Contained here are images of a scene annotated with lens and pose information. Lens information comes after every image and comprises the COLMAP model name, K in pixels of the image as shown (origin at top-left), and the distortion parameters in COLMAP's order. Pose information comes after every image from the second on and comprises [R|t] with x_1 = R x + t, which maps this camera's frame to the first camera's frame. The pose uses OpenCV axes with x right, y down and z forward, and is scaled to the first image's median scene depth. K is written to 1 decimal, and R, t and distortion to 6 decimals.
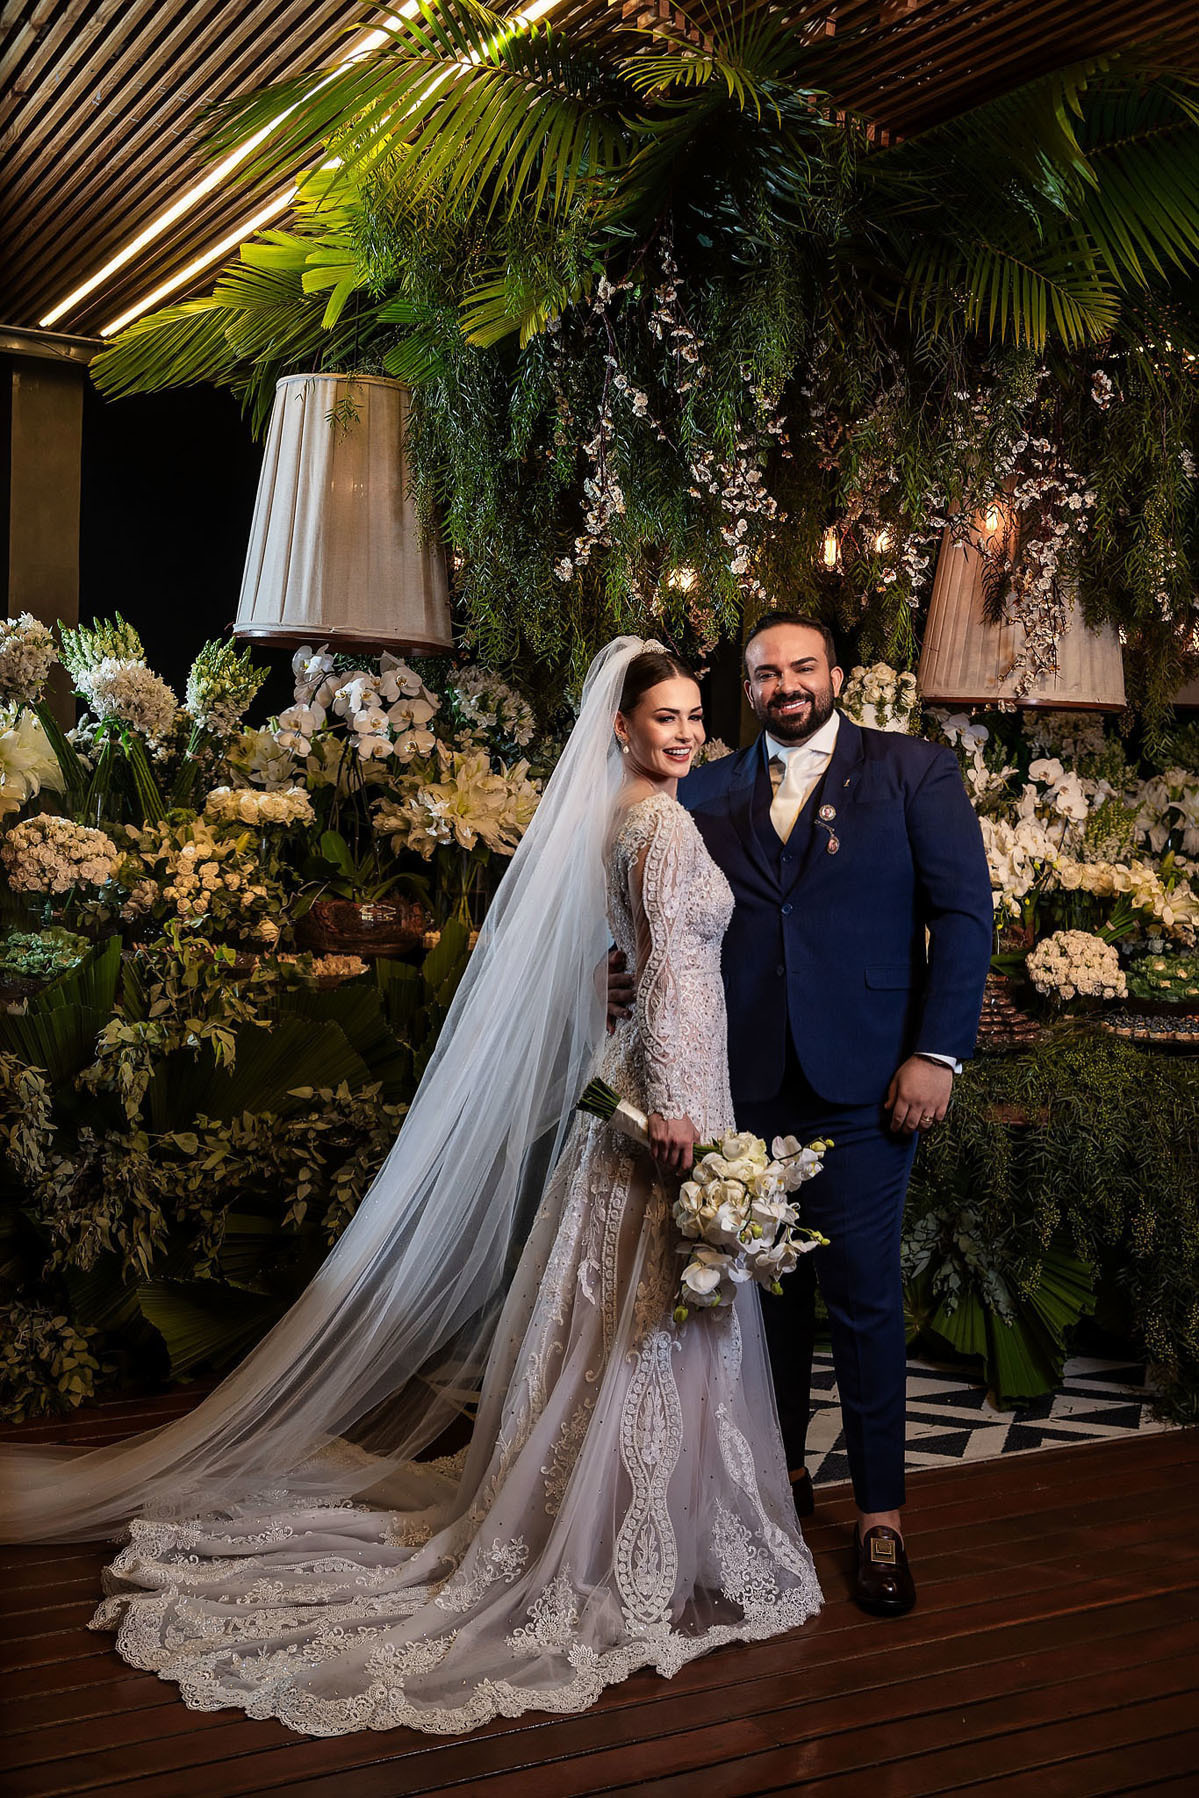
lens RADIAL K [[1950.0, 0, 602.5], [0, 1950.0, 883.5], [0, 0, 1]] dist [0.054943, -0.009826]
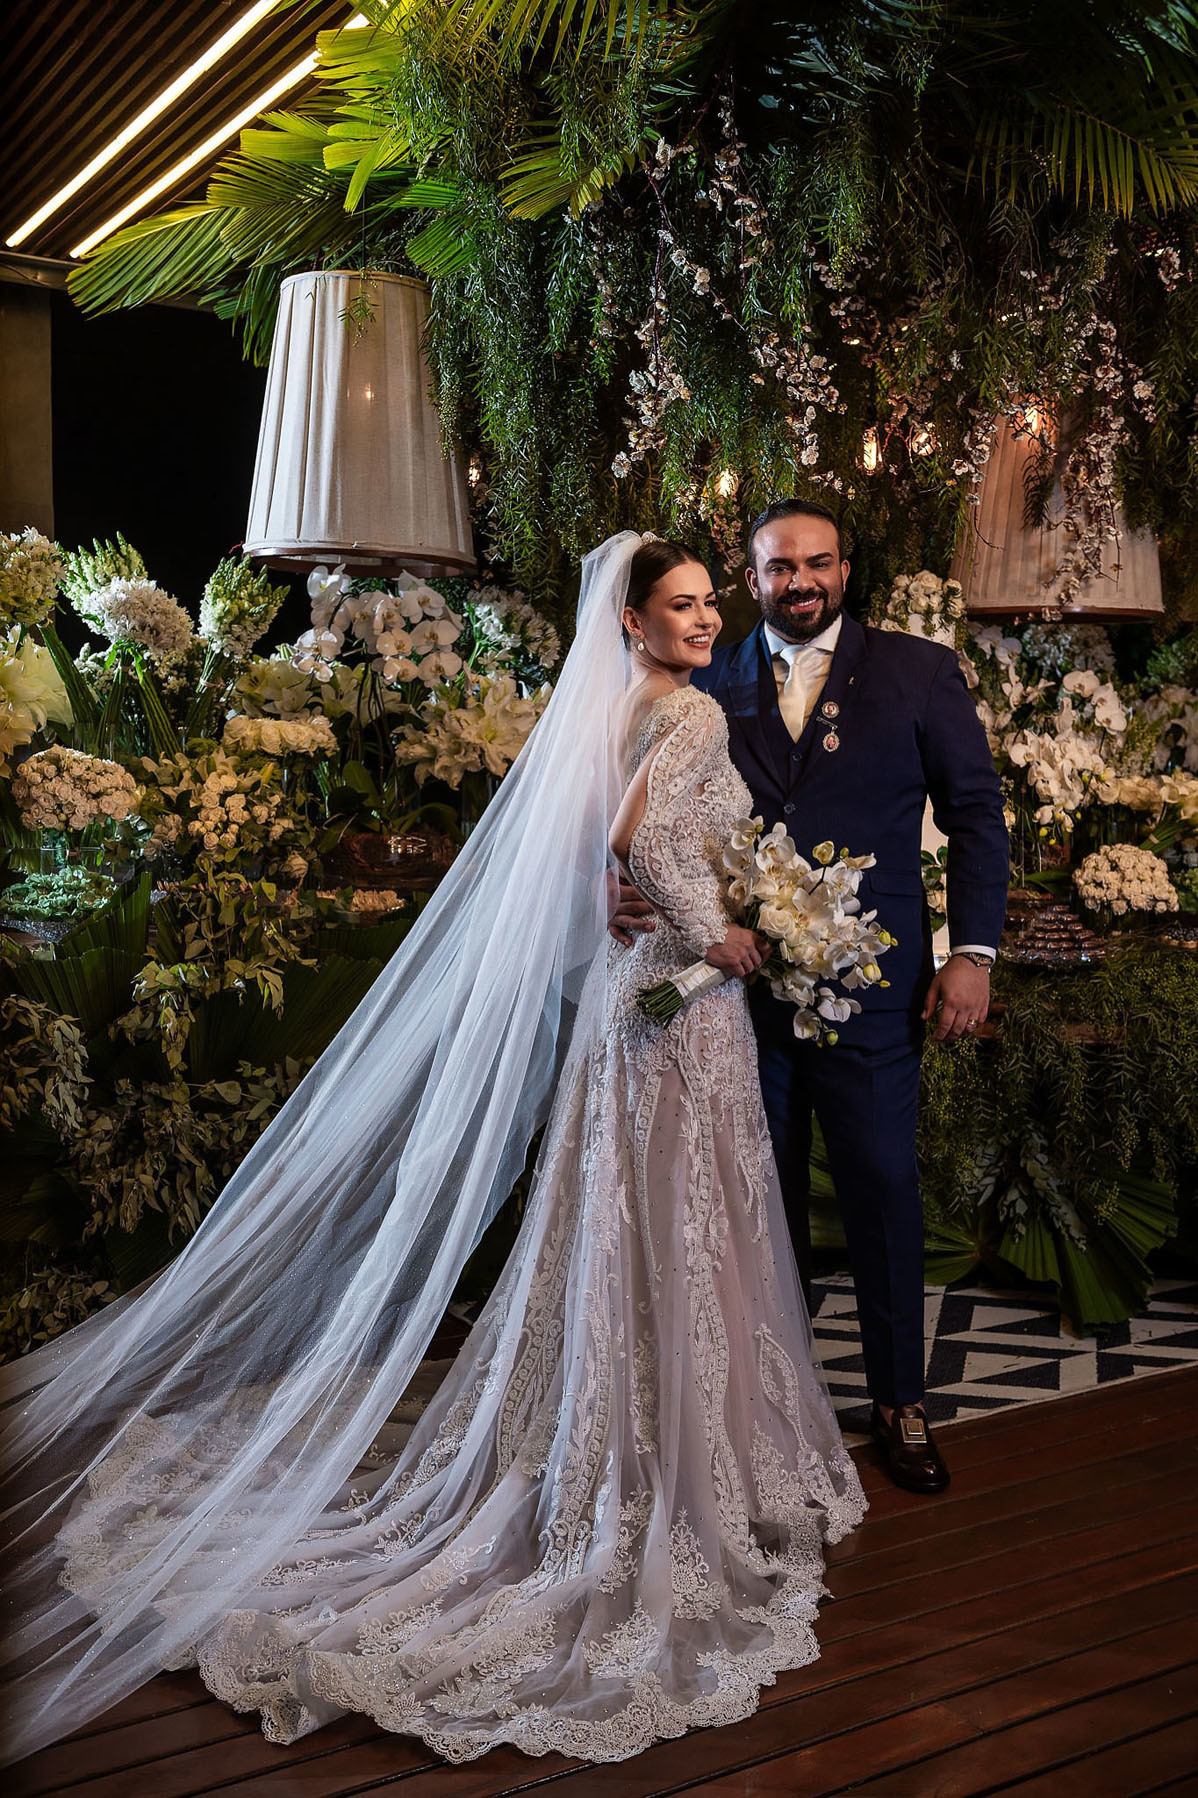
lens RADIAL K [[1815.0, 0, 599.0], [0, 1815.0, 899.0], [0, 0, 1]] dist [0.038895, 0.015870]
pose [[0.998218, -0.029364, 0.051953, -0.074358], [0.027647, 0.999057, 0.033470, 0.015197], [-0.052887, -0.031974, 0.998088, 0.118761]]
